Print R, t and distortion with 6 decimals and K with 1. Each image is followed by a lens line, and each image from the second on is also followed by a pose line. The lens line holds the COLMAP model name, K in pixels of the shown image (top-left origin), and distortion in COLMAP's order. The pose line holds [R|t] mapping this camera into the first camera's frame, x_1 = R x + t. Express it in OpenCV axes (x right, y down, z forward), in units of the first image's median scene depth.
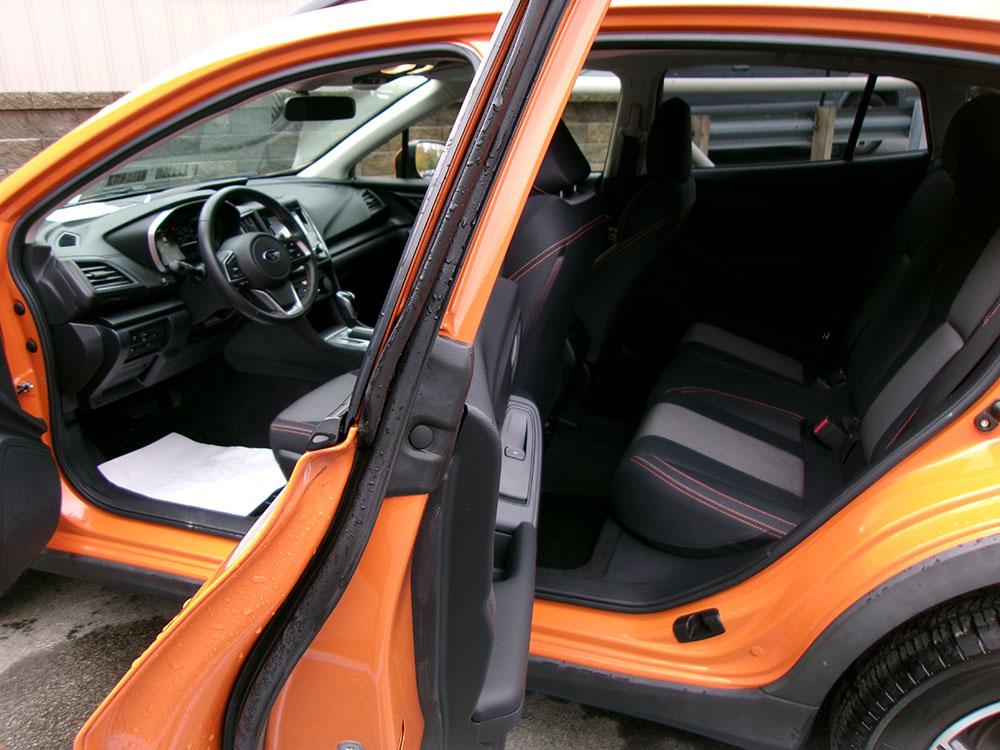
lens RADIAL K [[771.0, 0, 501.1], [0, 771.0, 373.5], [0, 0, 1]] dist [-0.009914, 0.029209]
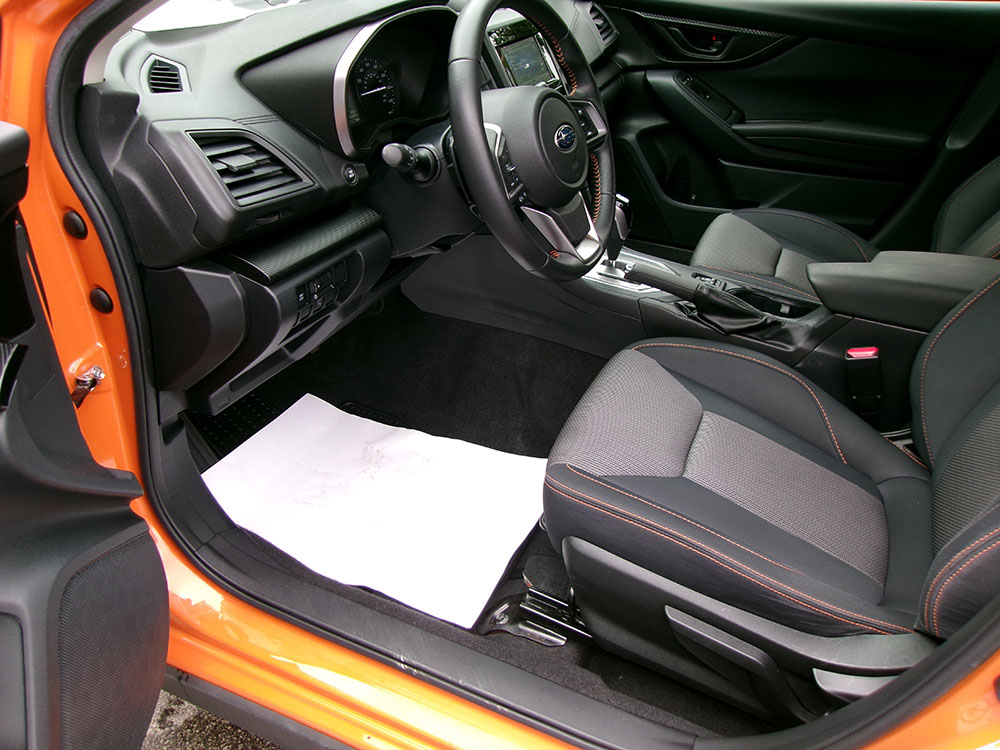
lens RADIAL K [[771.0, 0, 498.8], [0, 771.0, 370.7], [0, 0, 1]] dist [-0.009914, 0.029209]
pose [[0.995655, 0.089652, -0.025179, -0.334647], [-0.082406, 0.974197, 0.210118, -0.115159], [0.043366, -0.207130, 0.977352, 0.513298]]
